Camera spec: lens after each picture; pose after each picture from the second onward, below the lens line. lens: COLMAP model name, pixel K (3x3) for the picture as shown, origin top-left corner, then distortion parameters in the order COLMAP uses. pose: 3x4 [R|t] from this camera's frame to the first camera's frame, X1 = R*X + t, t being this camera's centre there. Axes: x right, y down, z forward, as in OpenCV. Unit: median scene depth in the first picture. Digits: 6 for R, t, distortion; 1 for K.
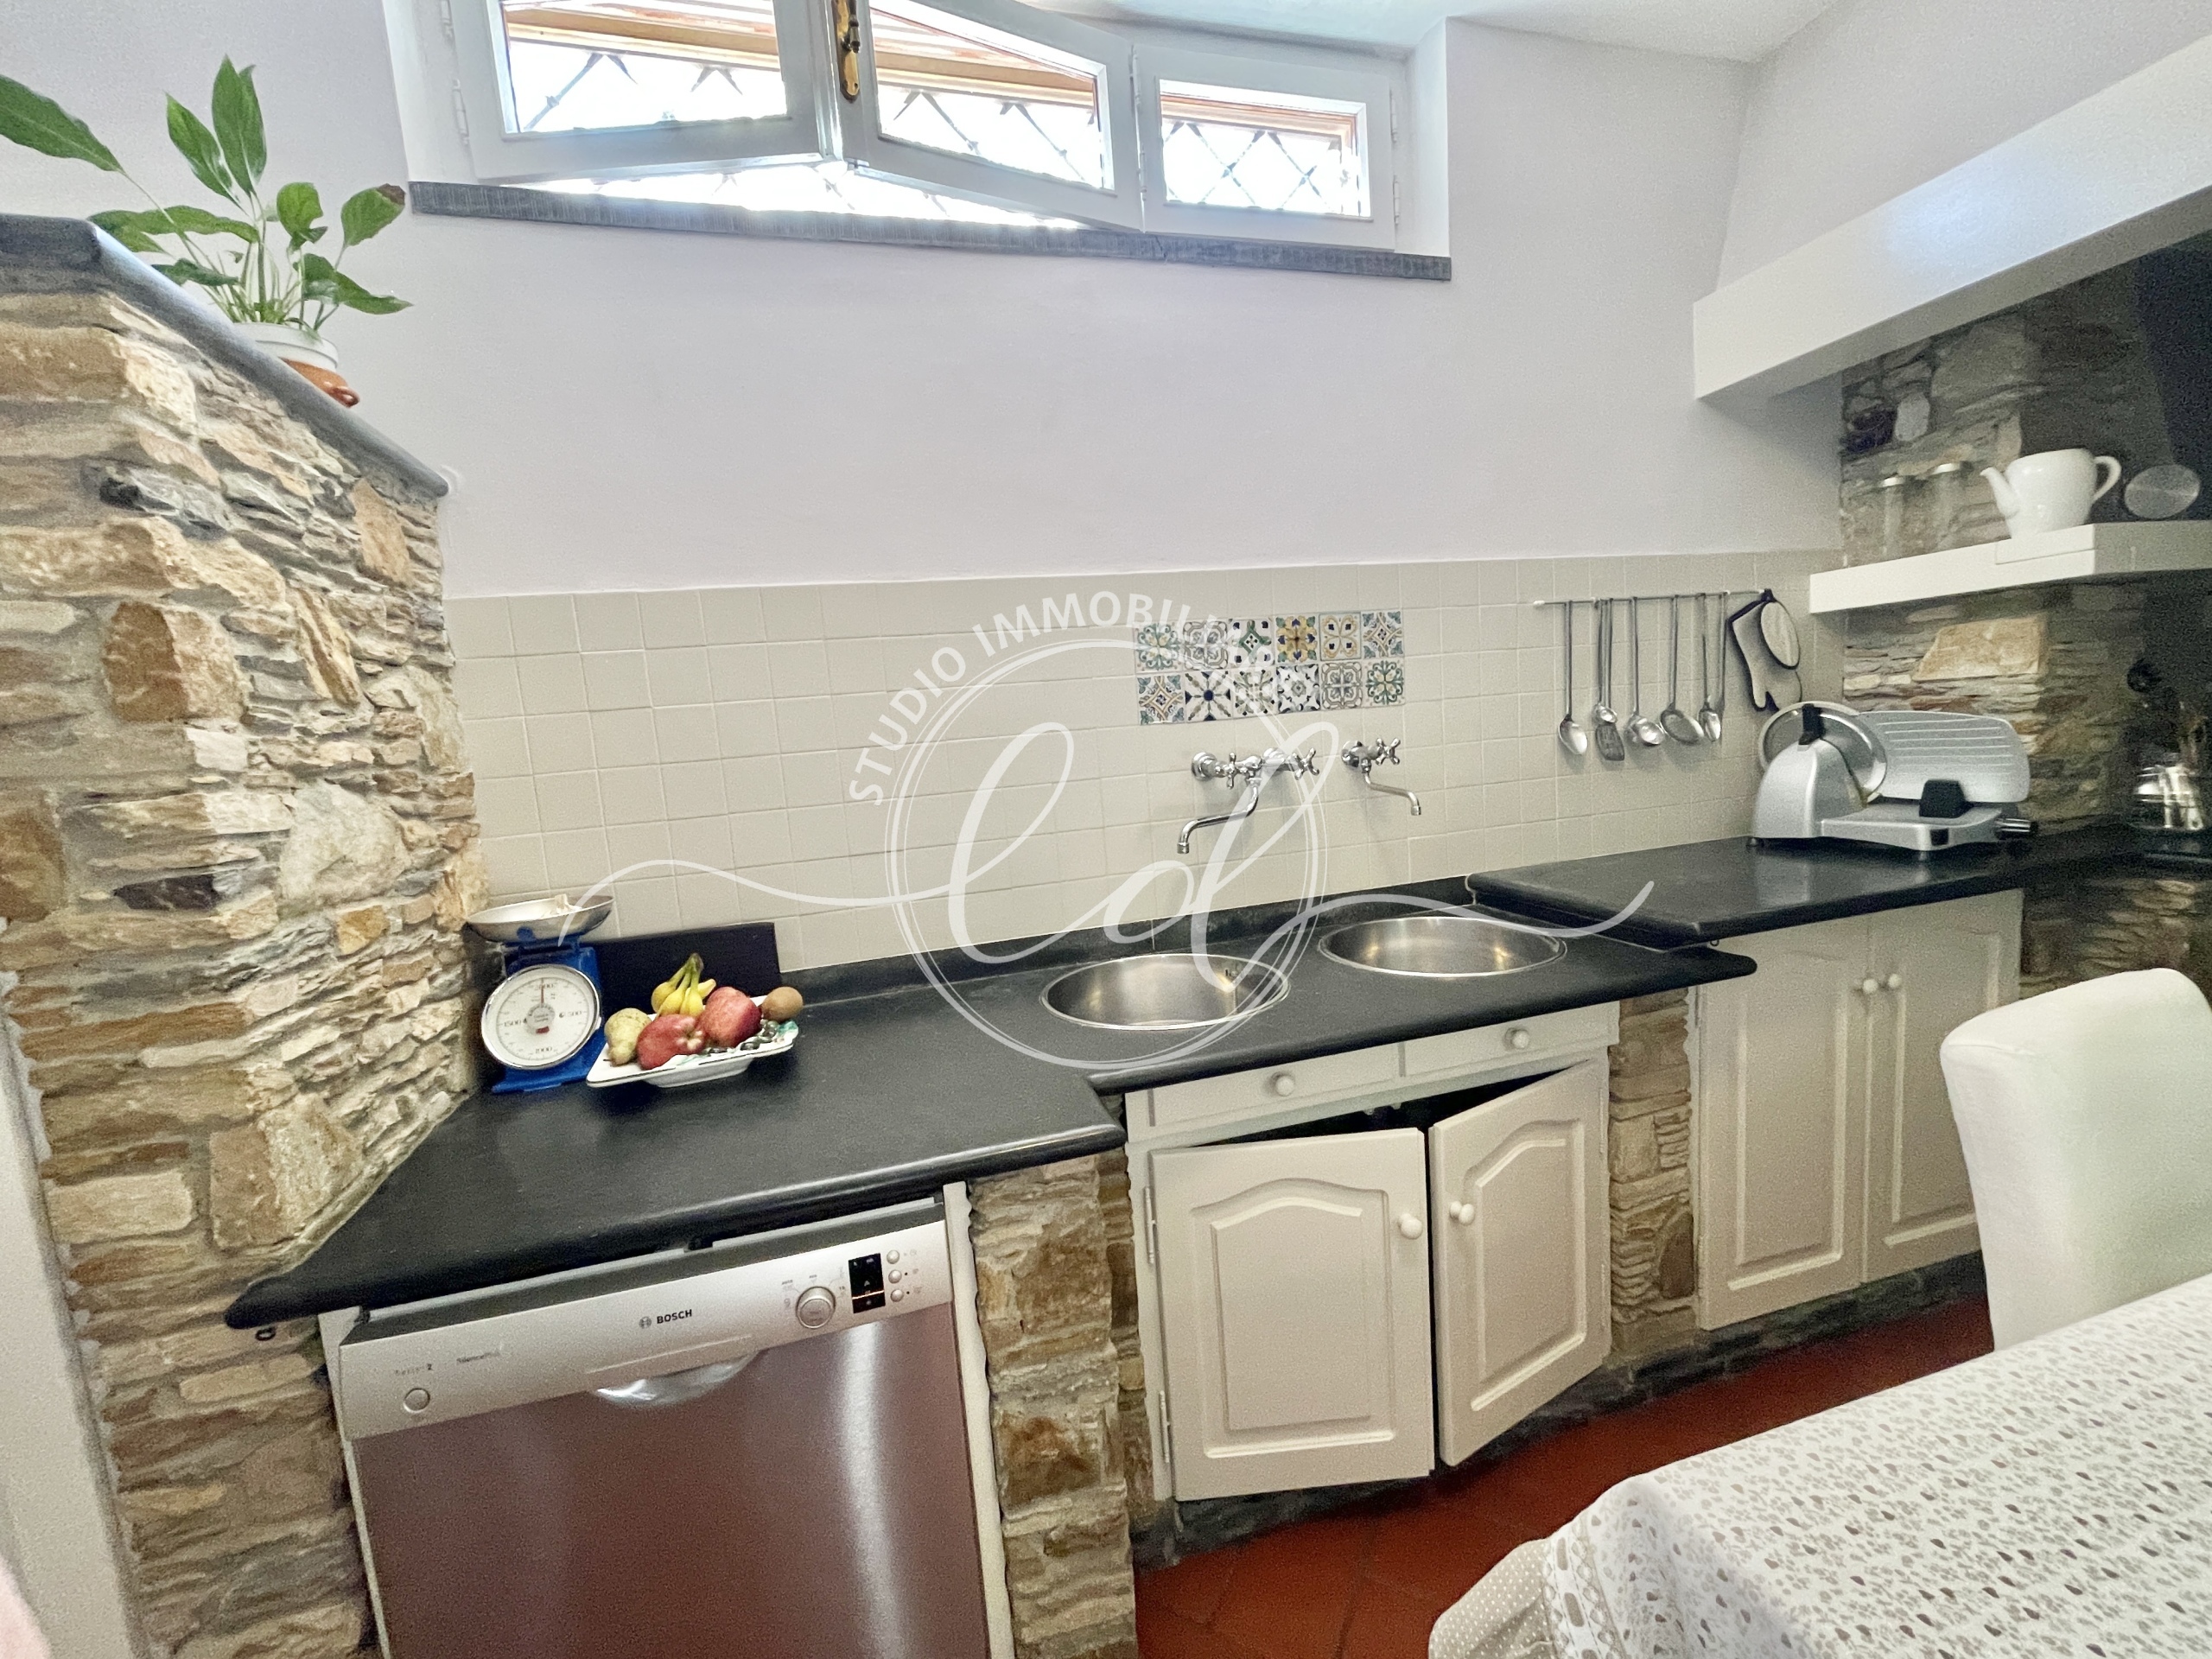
lens RADIAL K [[892.9, 0, 1097.3], [0, 892.9, 834.5], [0, 0, 1]] dist [-0.002022, 0.000598]
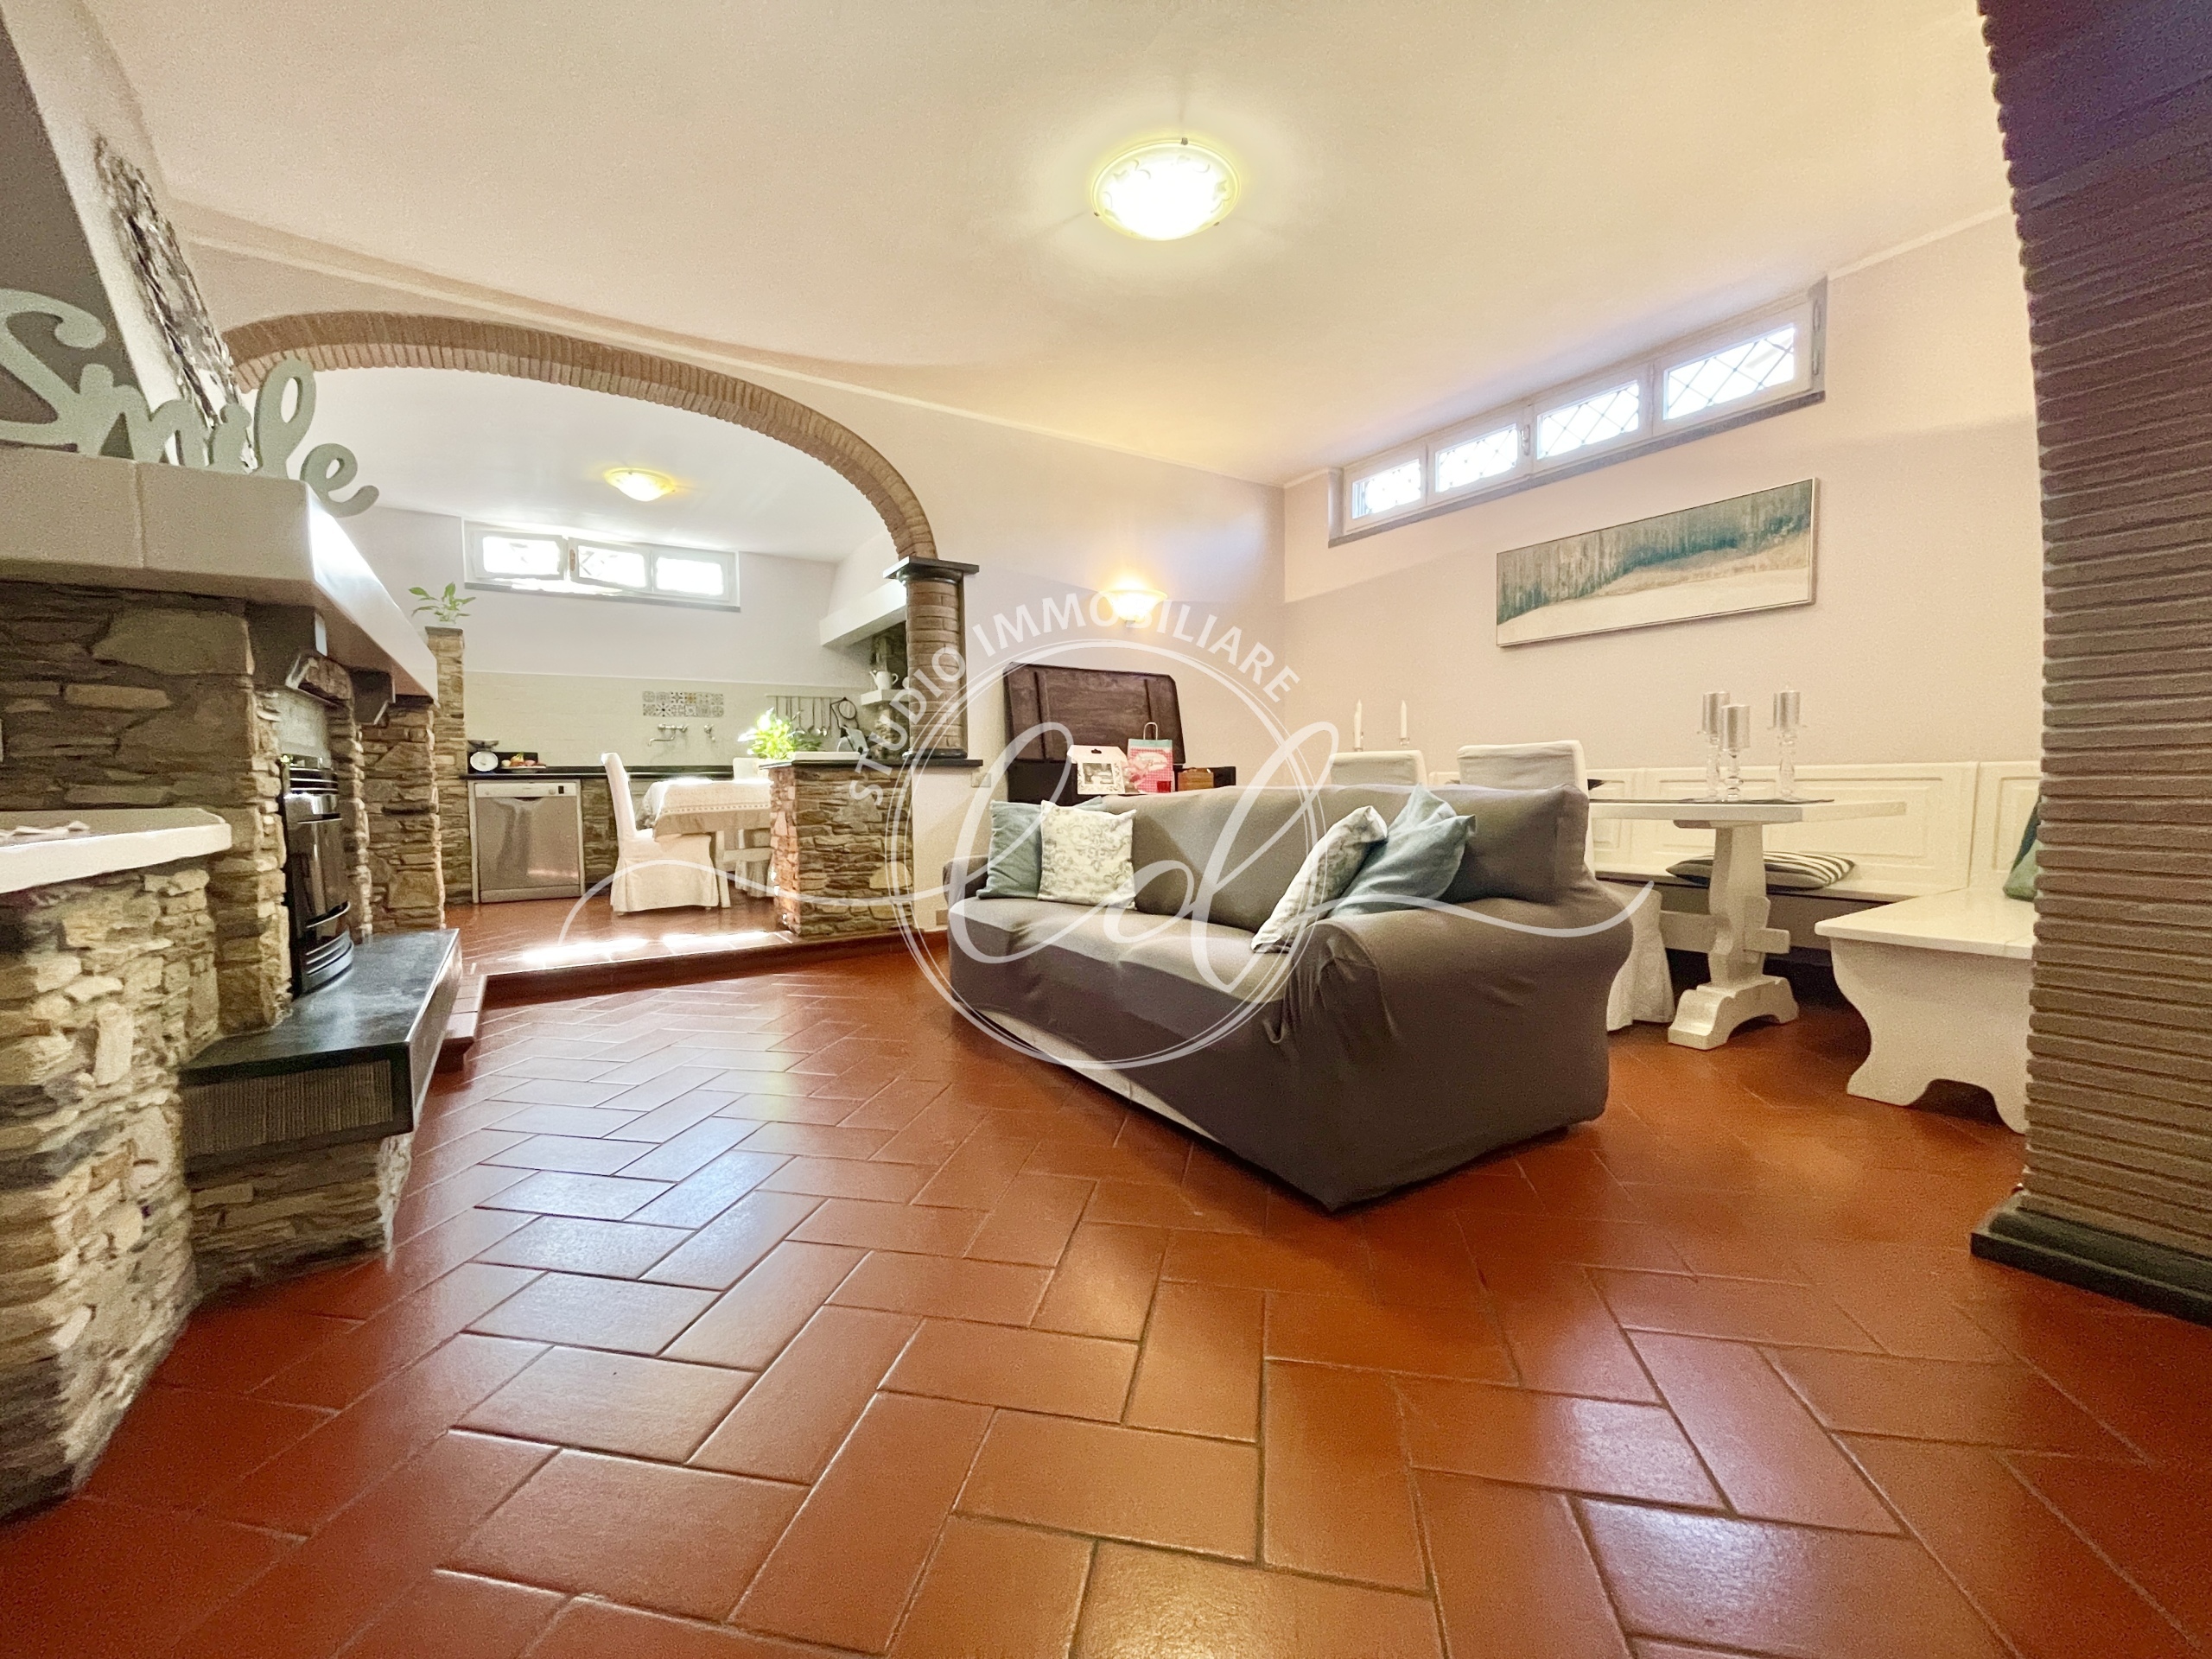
lens RADIAL K [[892.9, 0, 1095.0], [0, 892.9, 826.6], [0, 0, 1]] dist [-0.002022, 0.000598]
pose [[0.952755, 0.049967, 0.299603, 0.762247], [-0.025254, 0.995992, -0.085801, 0.629387], [-0.302689, 0.074181, 0.950198, -3.196852]]
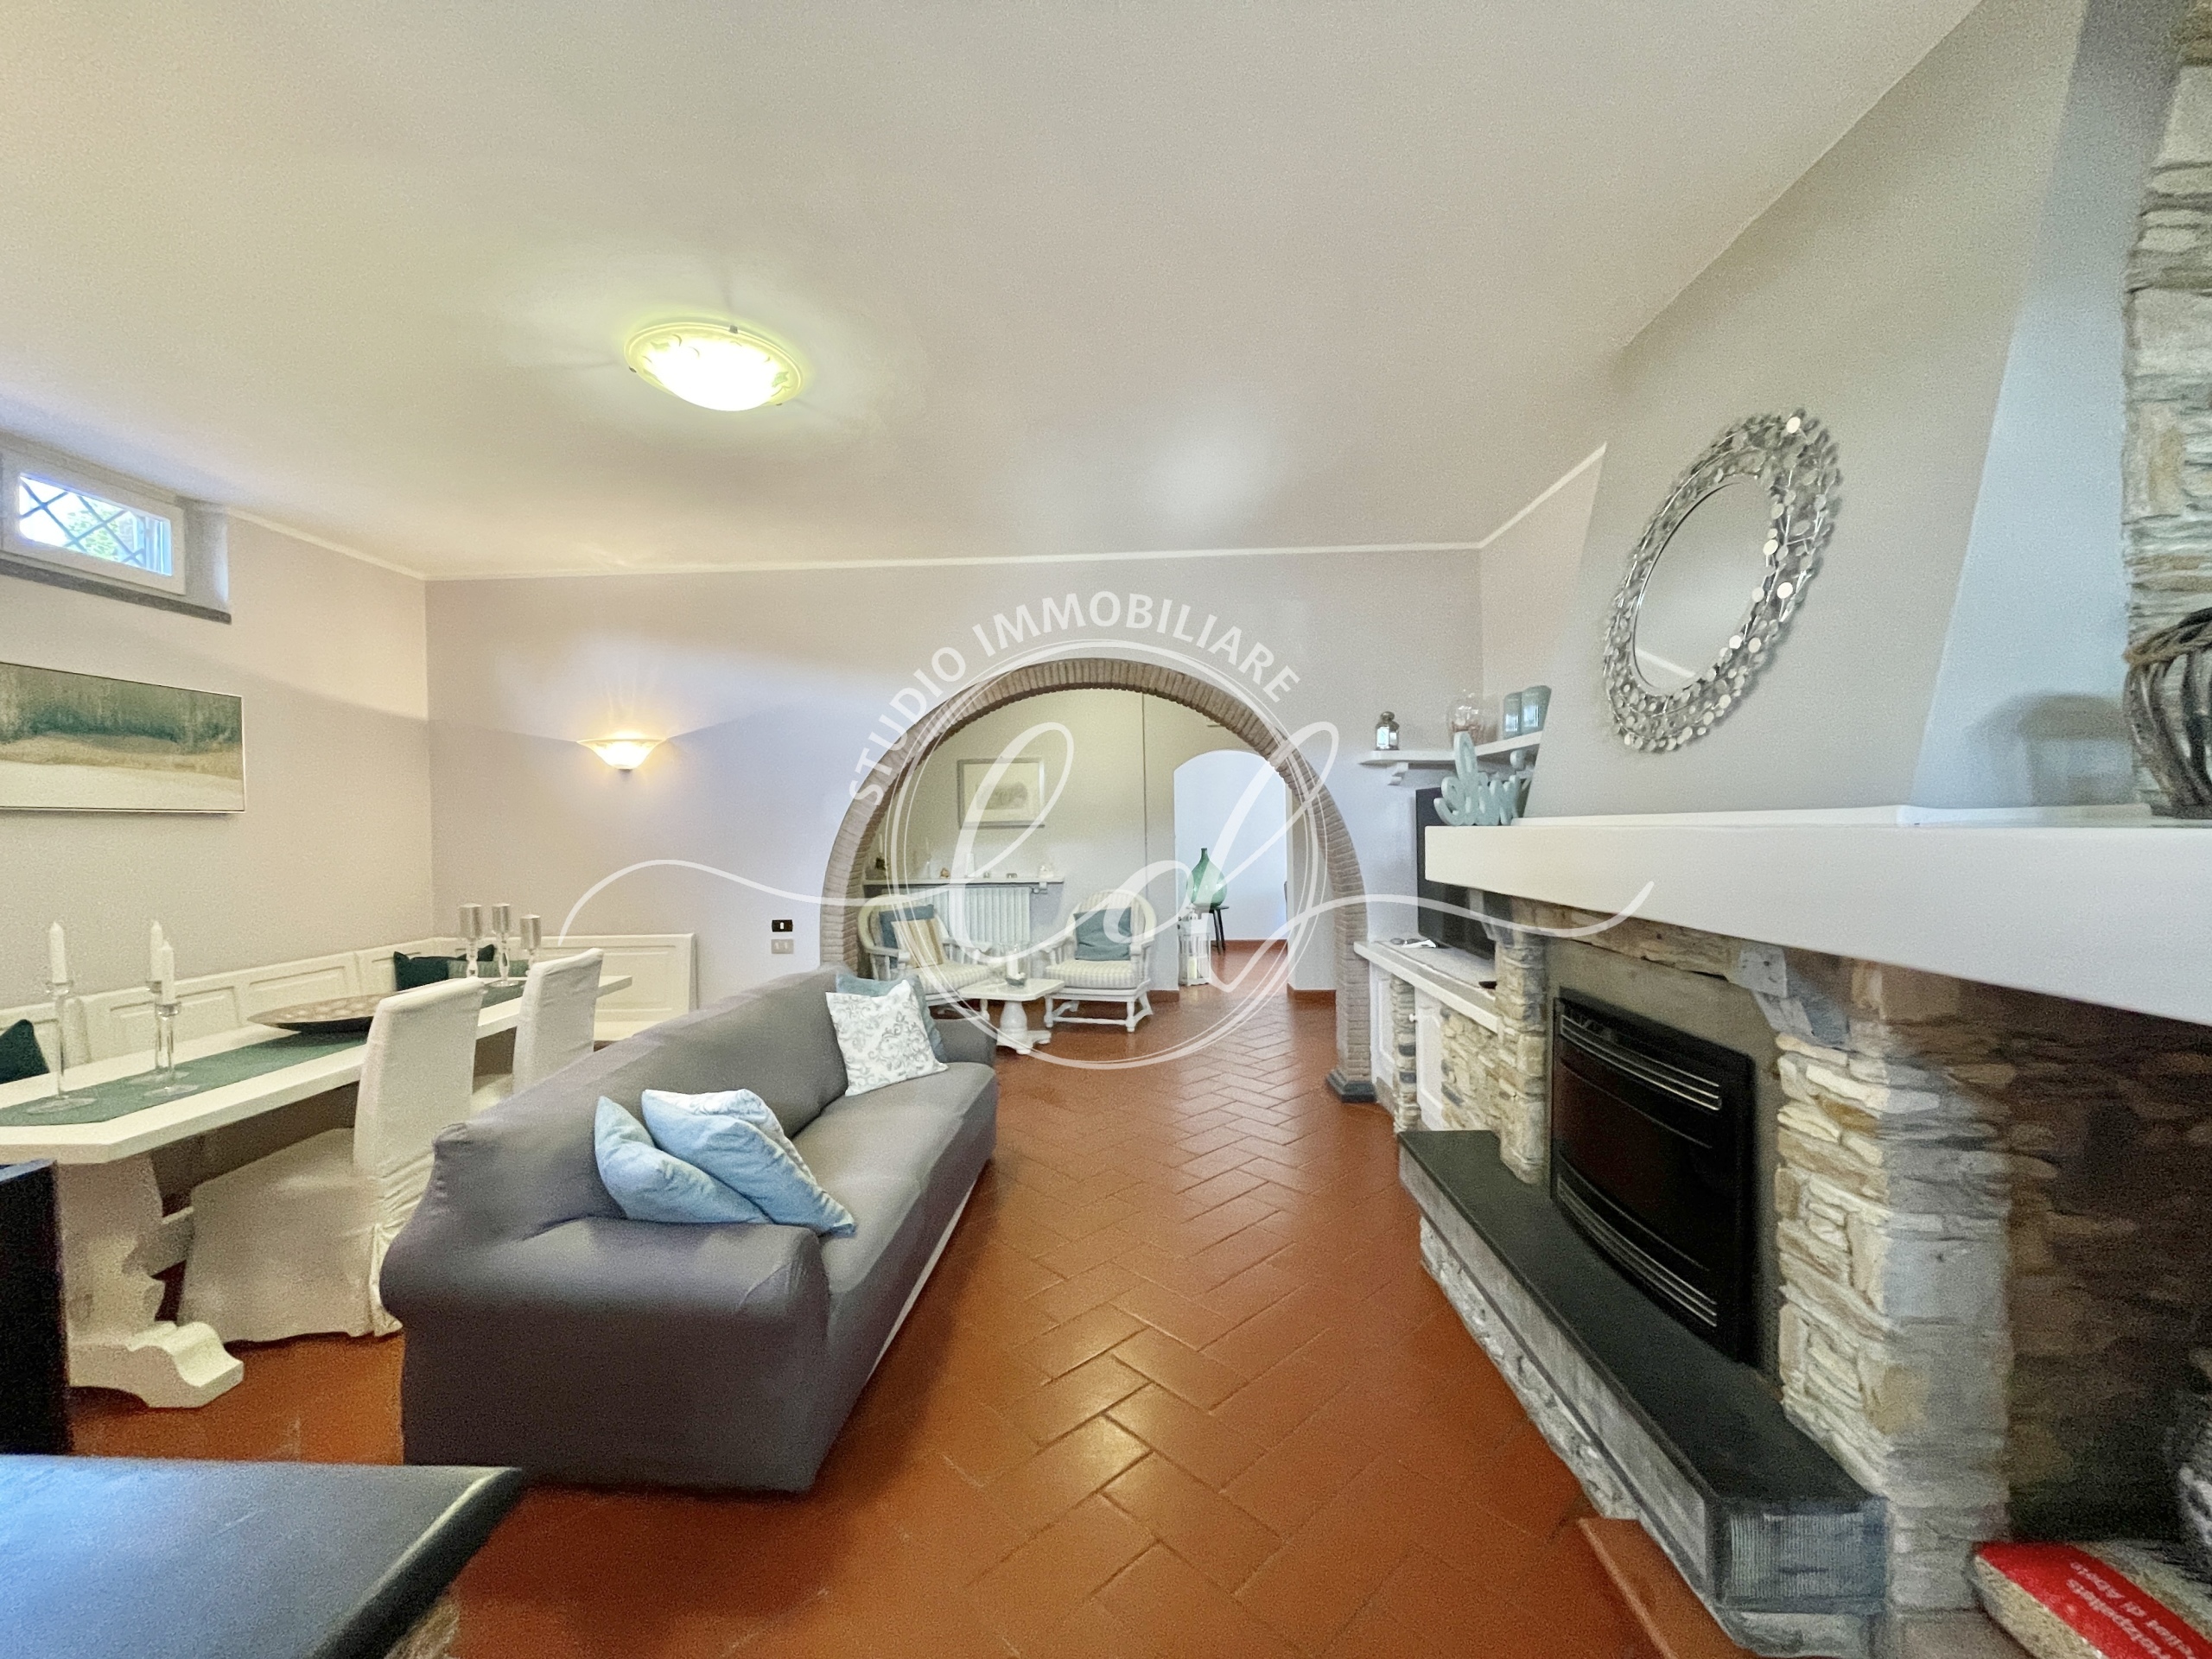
lens RADIAL K [[892.9, 0, 1095.2], [0, 892.9, 829.0], [0, 0, 1]] dist [-0.002022, 0.000598]
pose [[-0.949040, 0.093219, 0.301054, 0.374540], [0.126670, 0.987525, 0.093533, 0.036851], [-0.288579, 0.126901, -0.949009, -0.538543]]
